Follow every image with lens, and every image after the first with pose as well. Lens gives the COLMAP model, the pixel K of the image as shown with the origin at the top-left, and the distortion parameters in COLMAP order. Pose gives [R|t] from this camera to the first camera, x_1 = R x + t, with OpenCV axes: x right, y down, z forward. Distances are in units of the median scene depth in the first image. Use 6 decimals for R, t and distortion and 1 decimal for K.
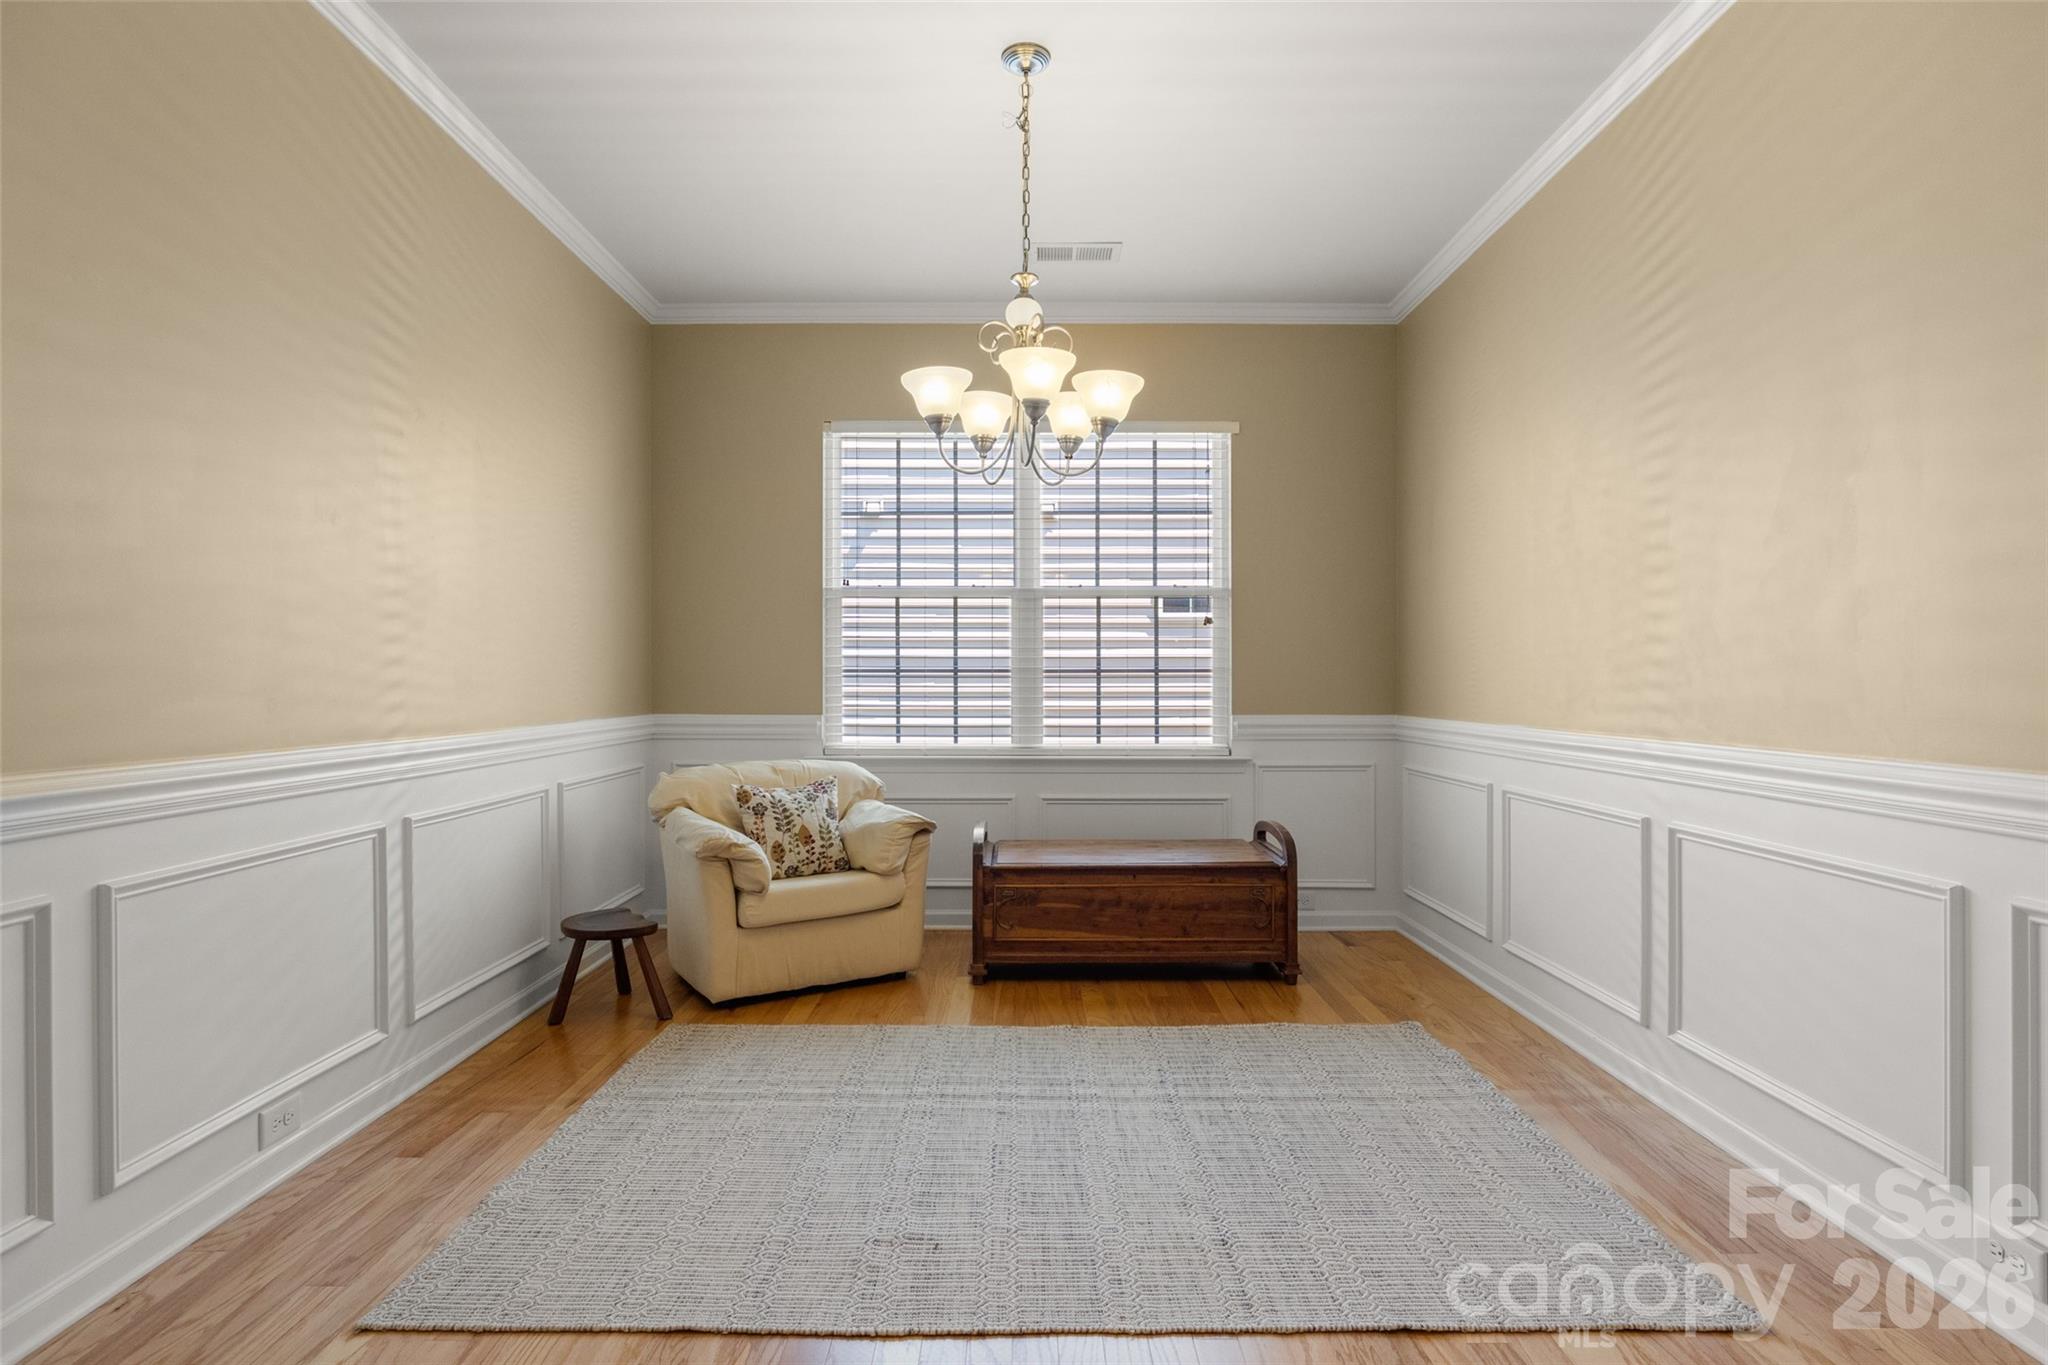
lens RADIAL K [[1033.4, 0, 1032.4], [0, 1033.4, 683.0], [0, 0, 1]] dist [-0.004749, -0.000586]
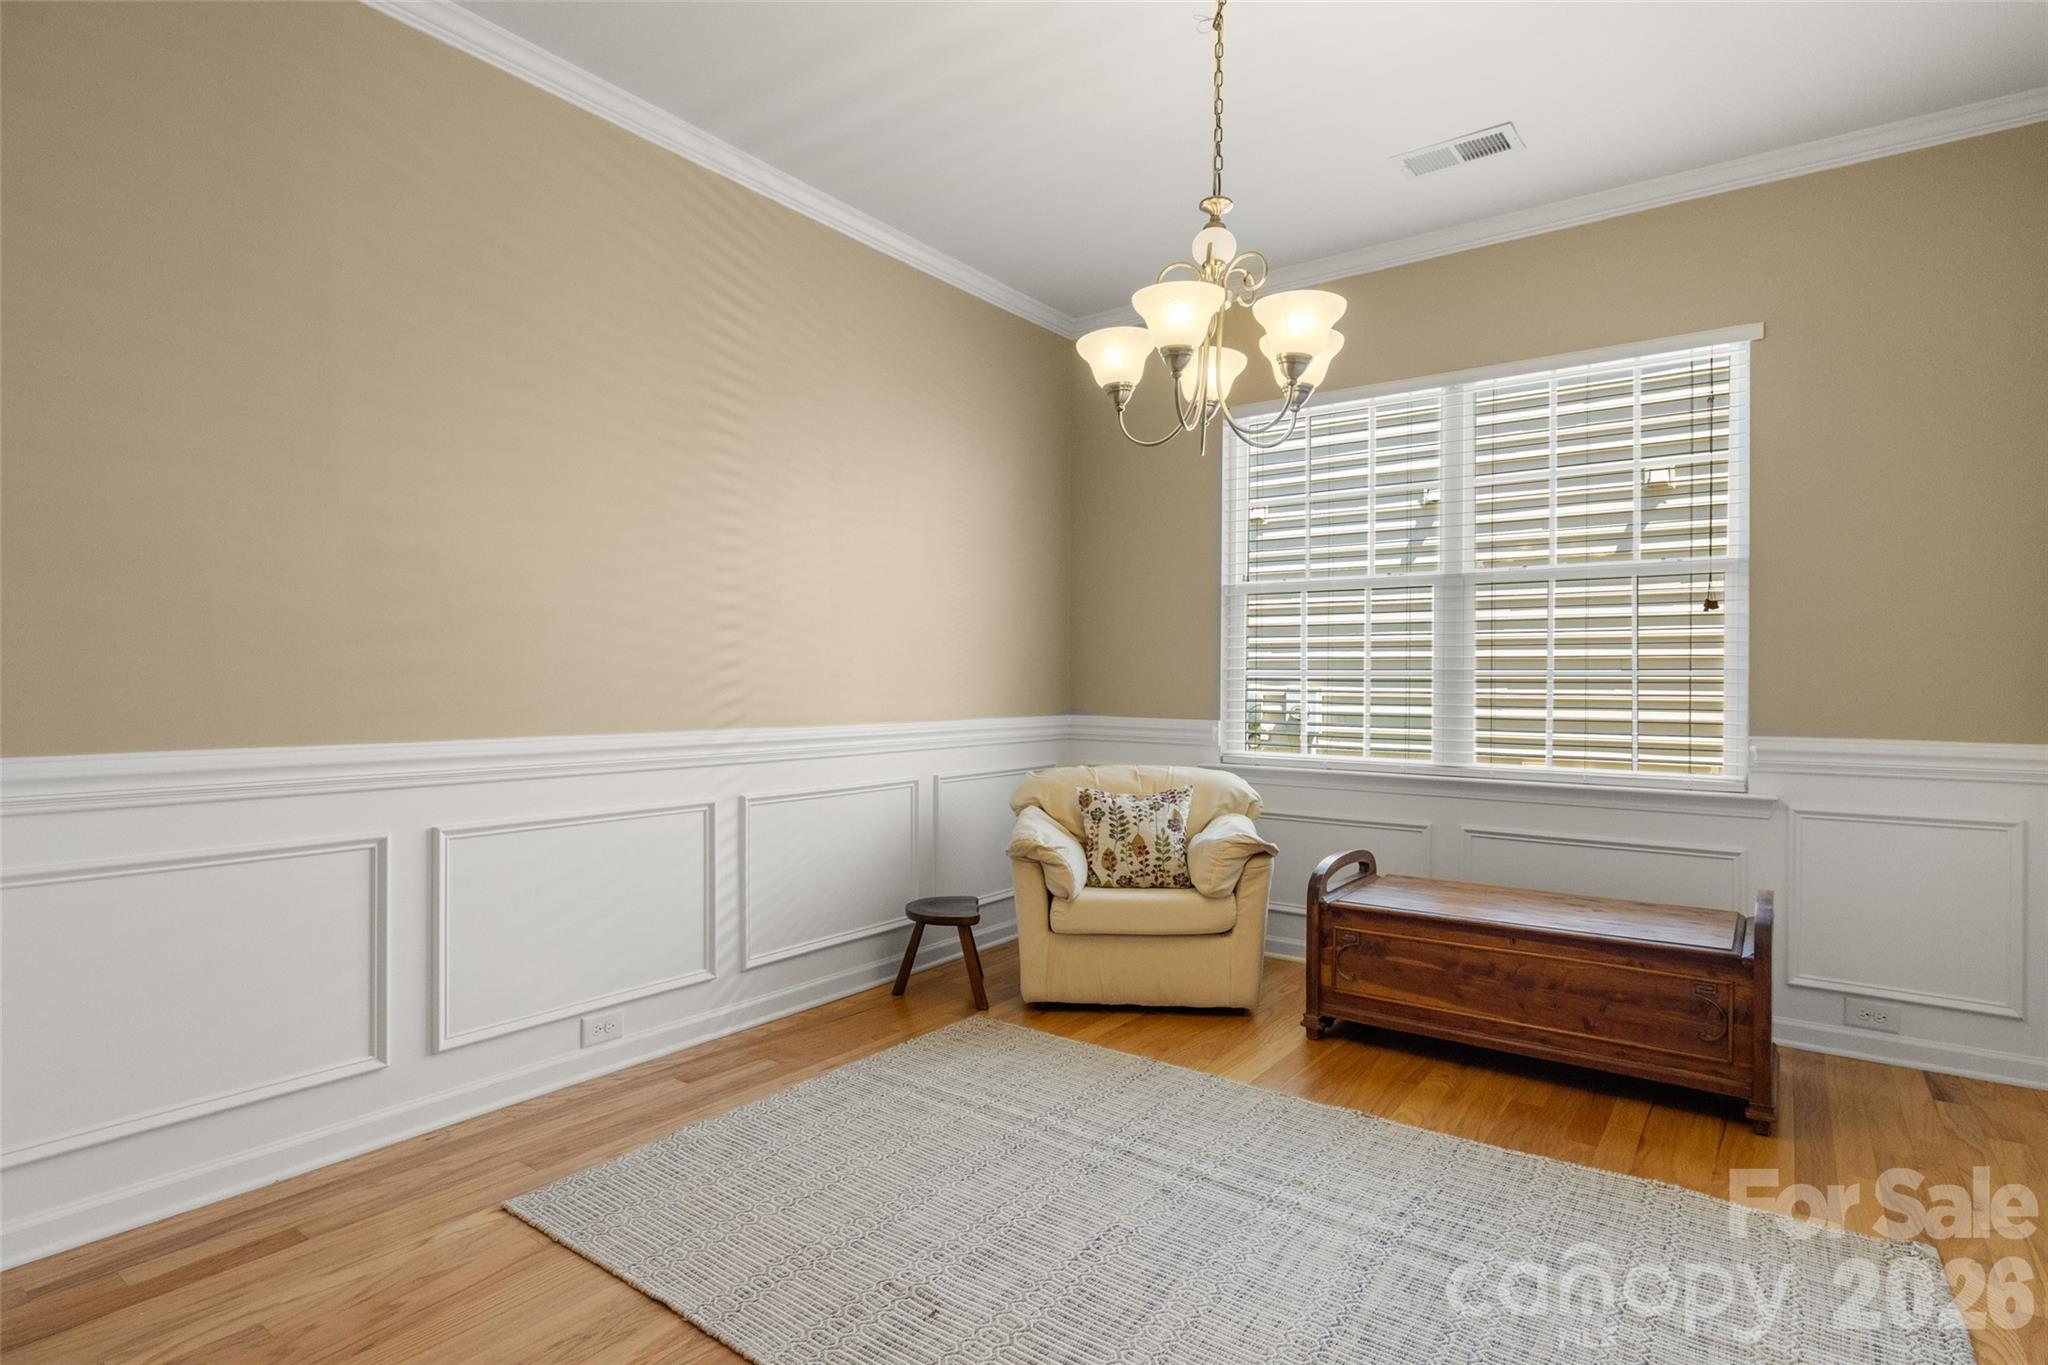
lens RADIAL K [[1033.4, 0, 1028.2], [0, 1033.4, 682.4], [0, 0, 1]] dist [-0.004749, -0.000586]
pose [[0.809193, 0.005140, -0.587520, 0.286894], [-0.007906, 0.999966, -0.002140, -0.000275], [0.587490, 0.006377, 0.809207, 0.185197]]
